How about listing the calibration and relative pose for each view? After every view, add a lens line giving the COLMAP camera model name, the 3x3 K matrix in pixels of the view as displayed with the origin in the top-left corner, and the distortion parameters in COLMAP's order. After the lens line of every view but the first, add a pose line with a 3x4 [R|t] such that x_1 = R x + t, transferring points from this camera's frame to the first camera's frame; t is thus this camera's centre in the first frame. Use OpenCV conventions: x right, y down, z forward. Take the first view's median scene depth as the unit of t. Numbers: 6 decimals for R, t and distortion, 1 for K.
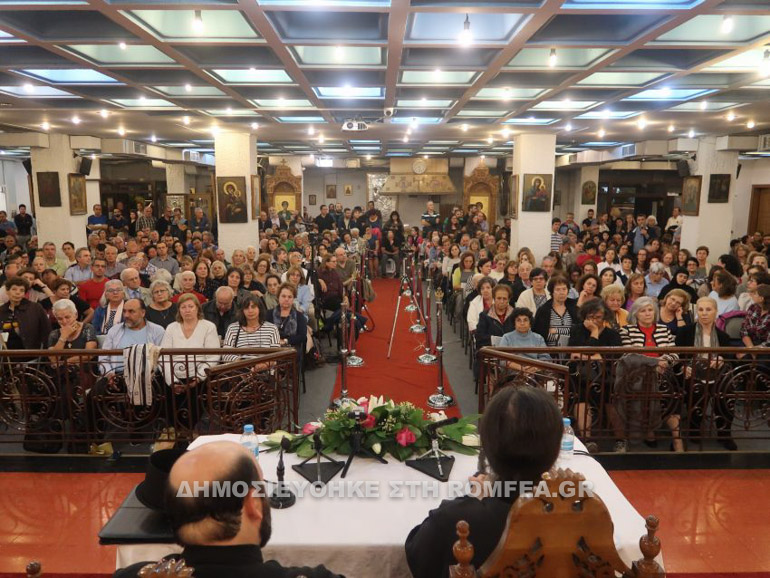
lens RADIAL K [[583.5, 0, 385.0], [0, 583.5, 289.0], [0, 0, 1]] dist [-0.046576, 0.033883]
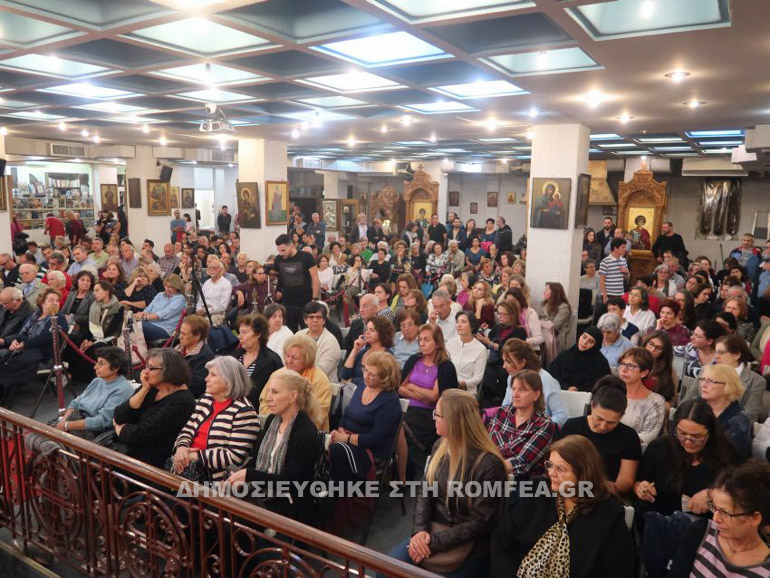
lens RADIAL K [[583.5, 0, 385.0], [0, 583.5, 289.0], [0, 0, 1]] dist [-0.046576, 0.033883]
pose [[0.852417, 0.092167, -0.514675, 0.283754], [-0.098132, 0.995050, 0.015663, -0.029187], [0.513571, 0.037154, 0.857242, 0.158985]]
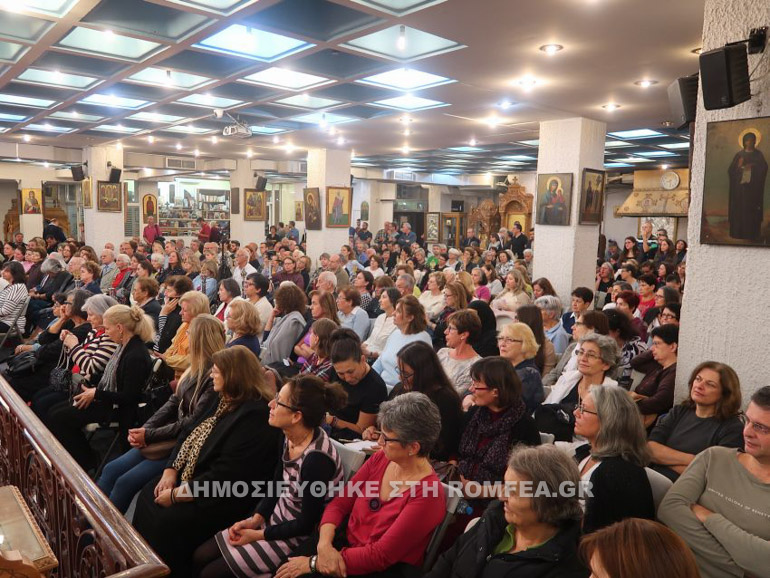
lens RADIAL K [[583.5, 0, 385.0], [0, 583.5, 289.0], [0, 0, 1]] dist [-0.046576, 0.033883]
pose [[0.665904, 0.101264, -0.739133, 0.400831], [-0.142534, 0.989764, 0.007189, -0.018246], [0.732295, 0.100565, 0.673521, 0.222653]]
